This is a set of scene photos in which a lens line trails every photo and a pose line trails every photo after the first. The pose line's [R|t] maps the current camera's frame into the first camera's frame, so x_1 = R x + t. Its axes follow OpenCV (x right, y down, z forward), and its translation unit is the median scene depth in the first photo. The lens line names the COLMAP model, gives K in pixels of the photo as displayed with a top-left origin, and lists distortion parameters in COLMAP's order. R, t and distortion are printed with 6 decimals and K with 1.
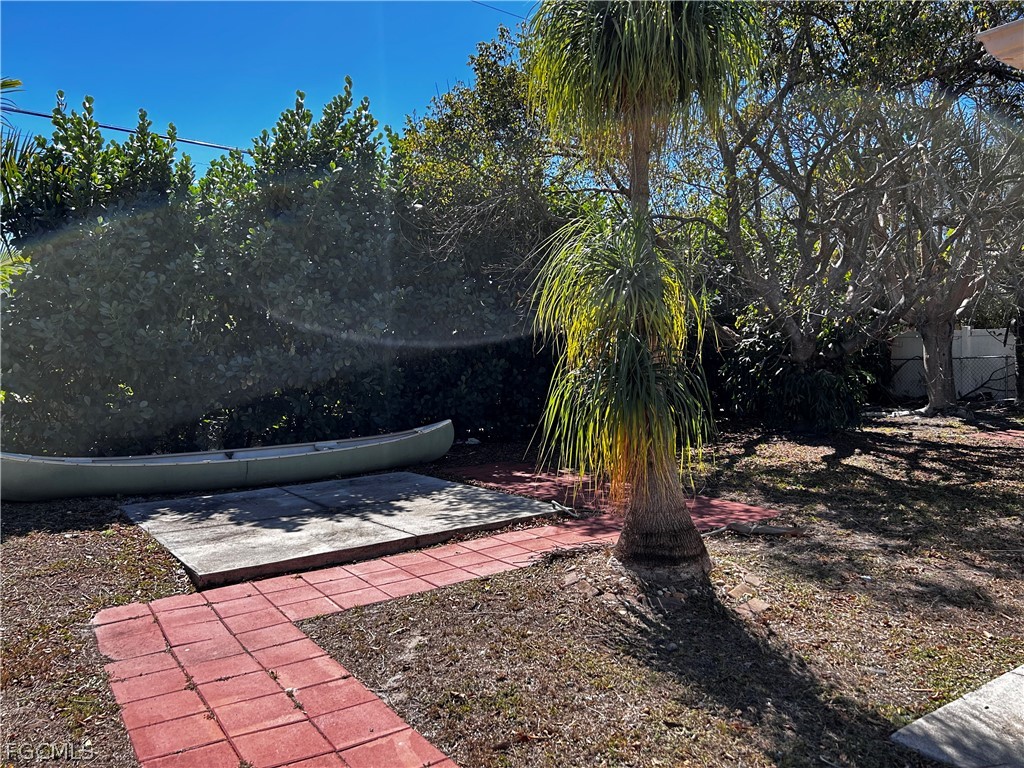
lens RADIAL K [[765.4, 0, 512.9], [0, 765.4, 377.9], [0, 0, 1]] dist [0.033109, -0.026708]
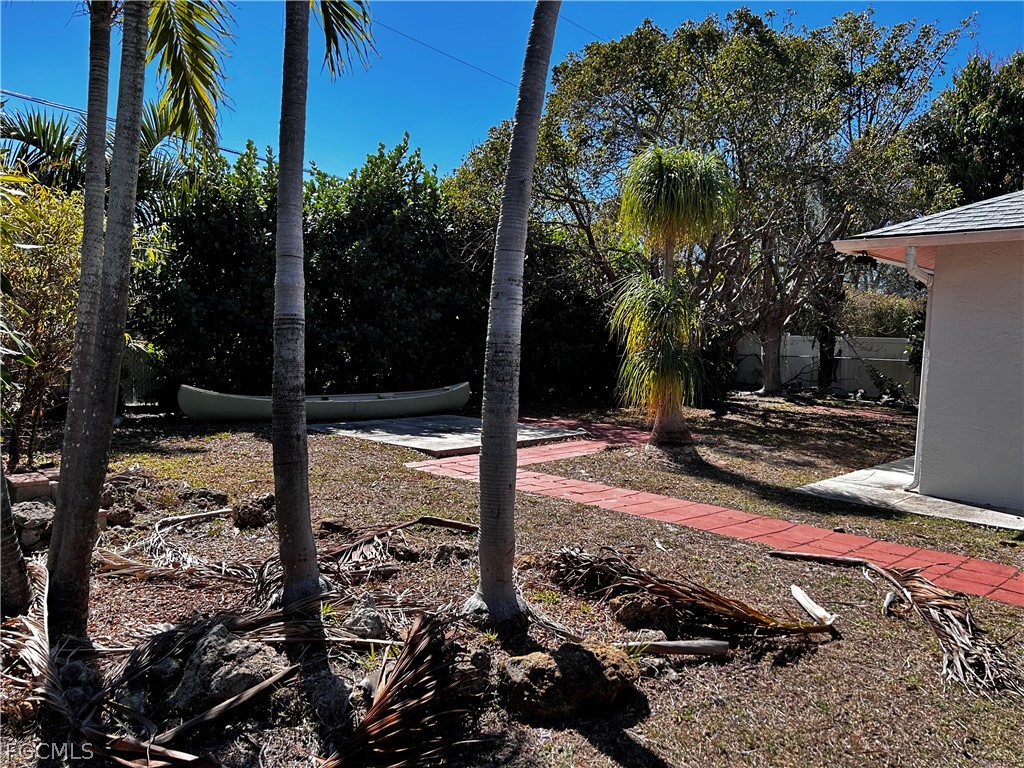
lens RADIAL K [[765.4, 0, 510.6], [0, 765.4, 385.7], [0, 0, 1]] dist [0.033109, -0.026708]
pose [[0.977633, 0.040824, 0.206320, -0.312248], [-0.047994, 0.998401, 0.029869, 0.016683], [-0.204771, -0.039103, 0.978029, -0.430754]]
